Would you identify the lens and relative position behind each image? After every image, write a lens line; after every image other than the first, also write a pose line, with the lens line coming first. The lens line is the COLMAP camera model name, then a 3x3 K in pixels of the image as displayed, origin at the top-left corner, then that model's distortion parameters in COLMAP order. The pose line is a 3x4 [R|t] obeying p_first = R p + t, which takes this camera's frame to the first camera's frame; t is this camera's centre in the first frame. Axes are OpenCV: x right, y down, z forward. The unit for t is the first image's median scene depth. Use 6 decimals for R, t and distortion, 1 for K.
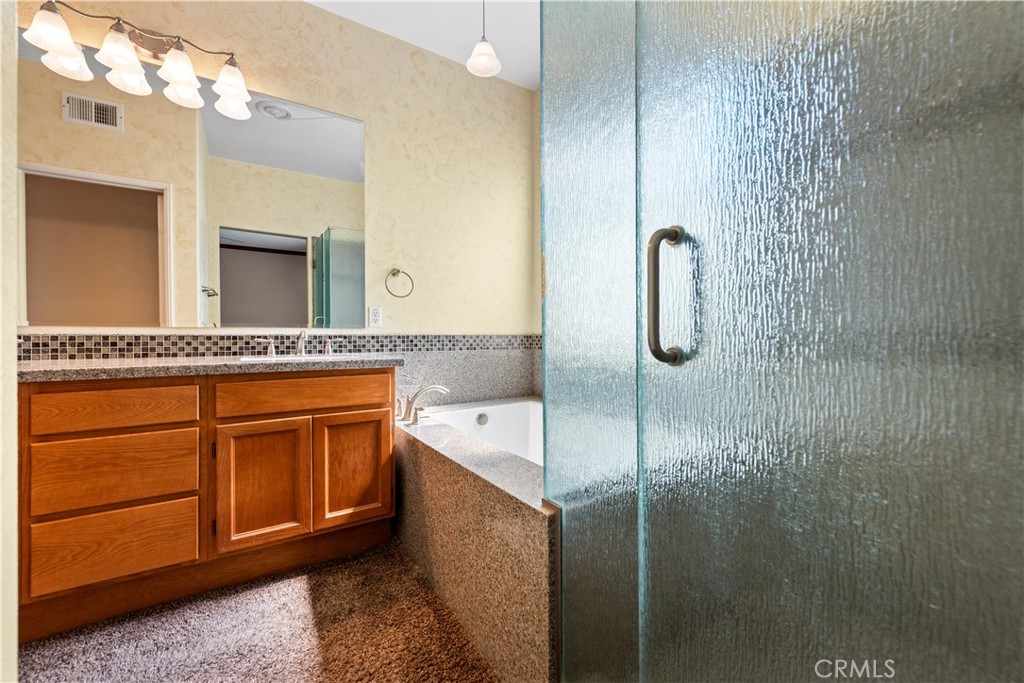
lens RADIAL K [[398.0, 0, 512.4], [0, 398.0, 337.5], [0, 0, 1]] dist [-0.000516, 0.000169]
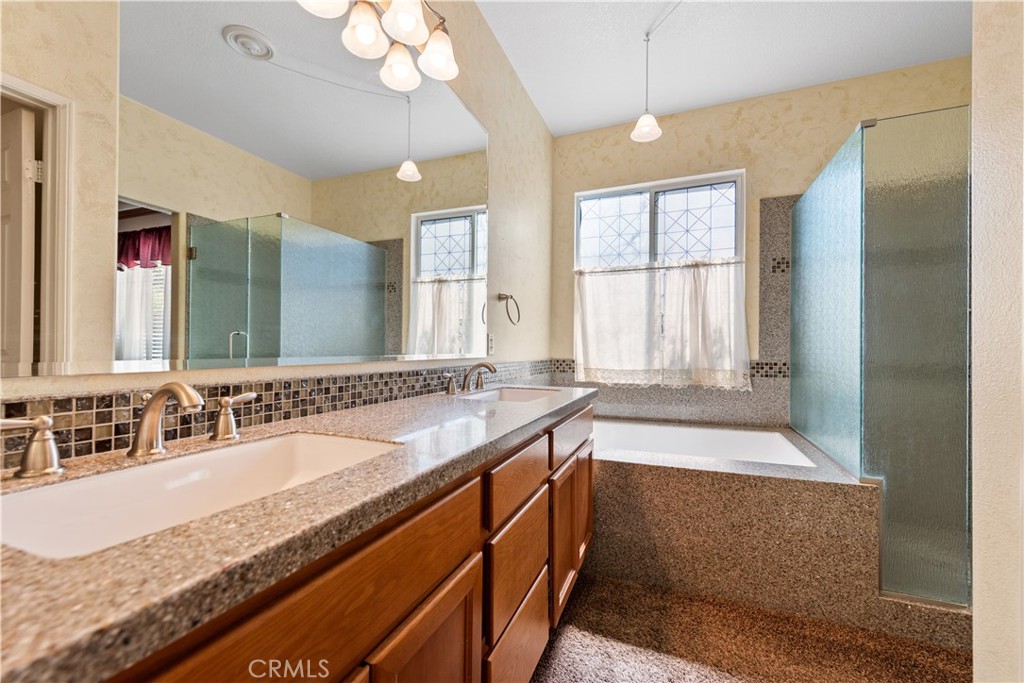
lens RADIAL K [[398.0, 0, 516.8], [0, 398.0, 346.0], [0, 0, 1]] dist [-0.000516, 0.000169]
pose [[0.821068, 0.011956, 0.570705, -1.013548], [-0.007137, 0.999917, -0.010681, -0.047295], [-0.570785, 0.004697, 0.821086, 0.252909]]
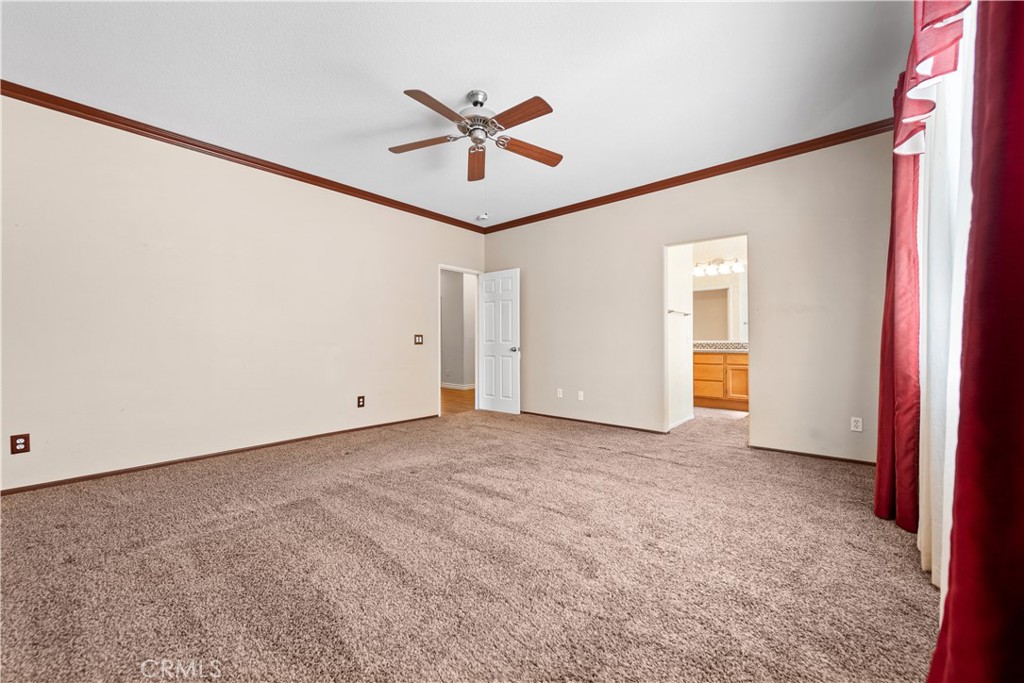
lens RADIAL K [[398.0, 0, 519.2], [0, 398.0, 343.3], [0, 0, 1]] dist [-0.000516, 0.000169]
pose [[0.281187, 0.009562, -0.959605, 2.007238], [-0.001896, 0.999954, 0.009408, -0.029672], [0.959651, -0.000826, 0.281192, -1.706996]]
